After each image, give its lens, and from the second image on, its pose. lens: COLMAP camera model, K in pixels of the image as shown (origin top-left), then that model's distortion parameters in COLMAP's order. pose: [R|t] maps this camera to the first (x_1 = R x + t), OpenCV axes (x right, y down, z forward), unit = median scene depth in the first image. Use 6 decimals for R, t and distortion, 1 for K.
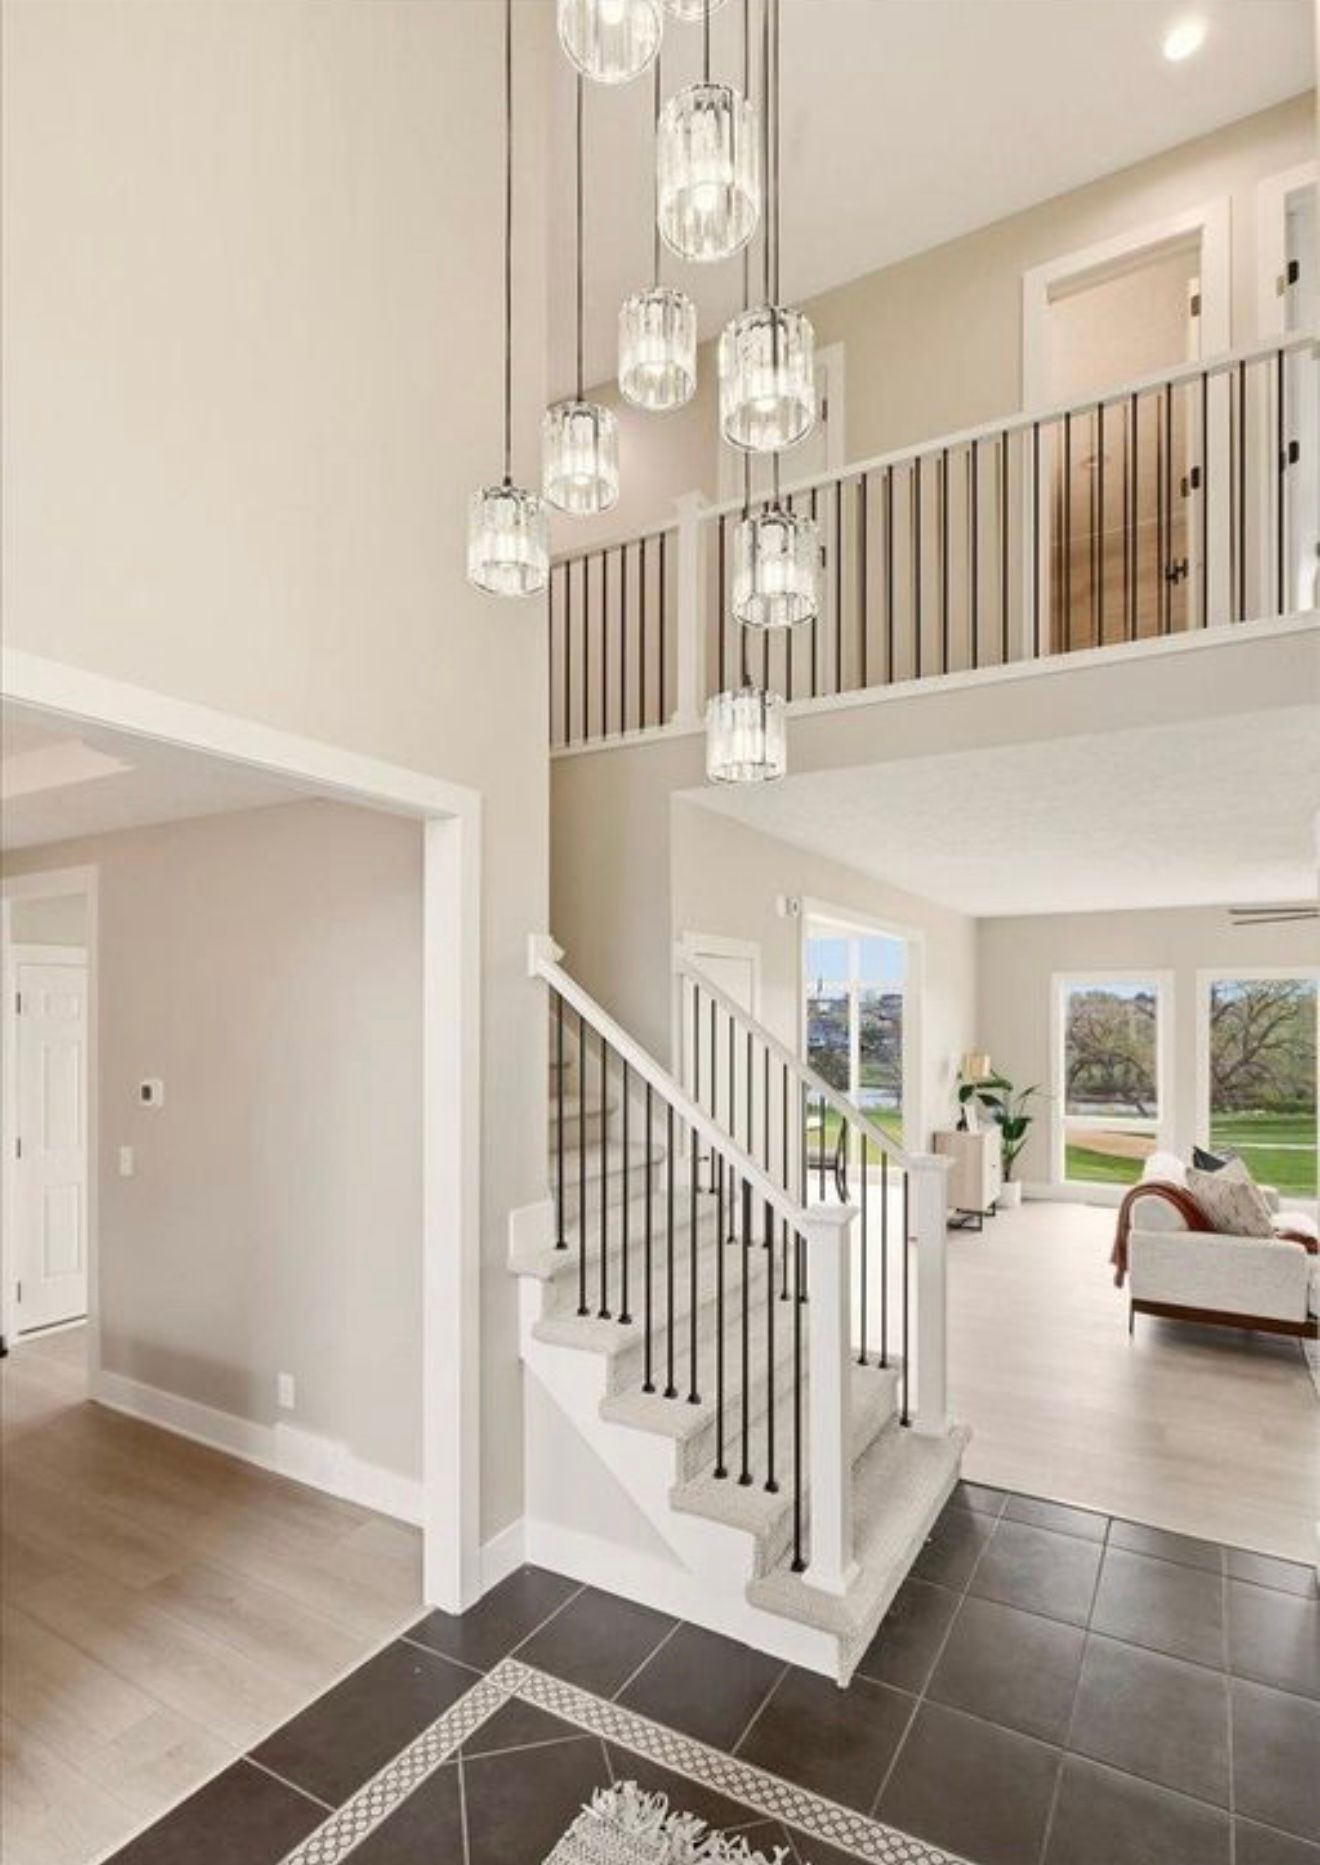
lens RADIAL K [[932.7, 0, 660.0], [0, 932.7, 932.5], [0, 0, 1]] dist [-0.002606, -0.000456]
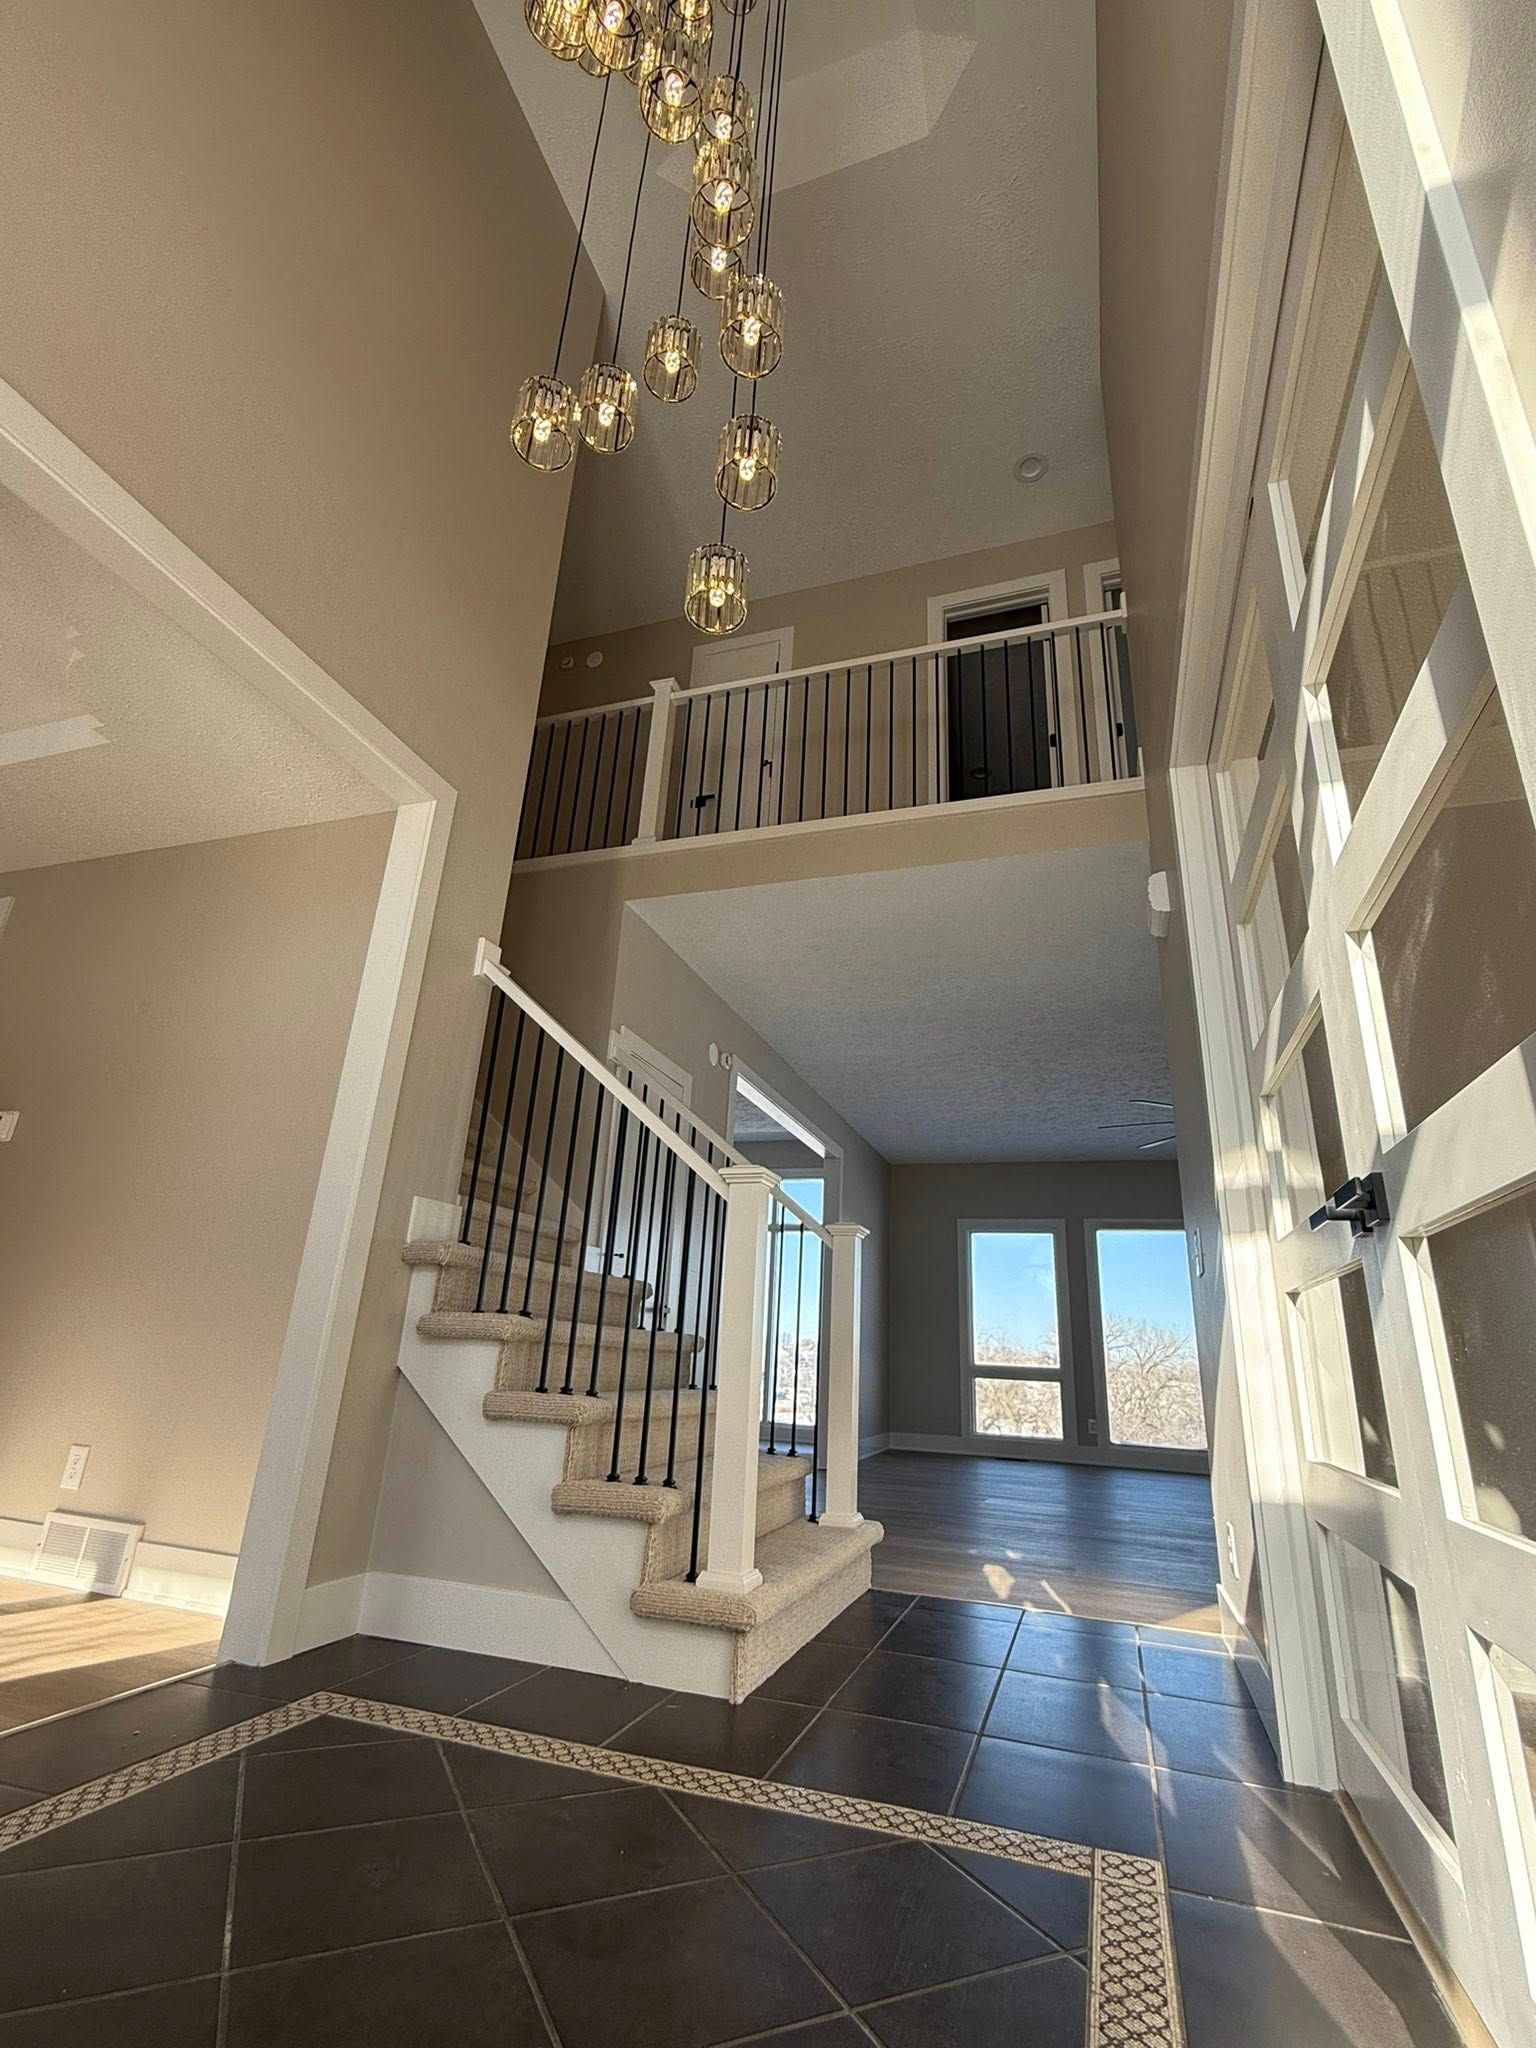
lens RADIAL K [[933.1, 0, 768.0], [0, 933.1, 1024.0], [0, 0, 1]] dist [0.002237, 0.000425]
pose [[0.977552, 0.116670, 0.175446, 0.002224], [-0.051729, 0.940105, -0.336937, 0.433321], [-0.204248, 0.320298, 0.925036, 0.000520]]
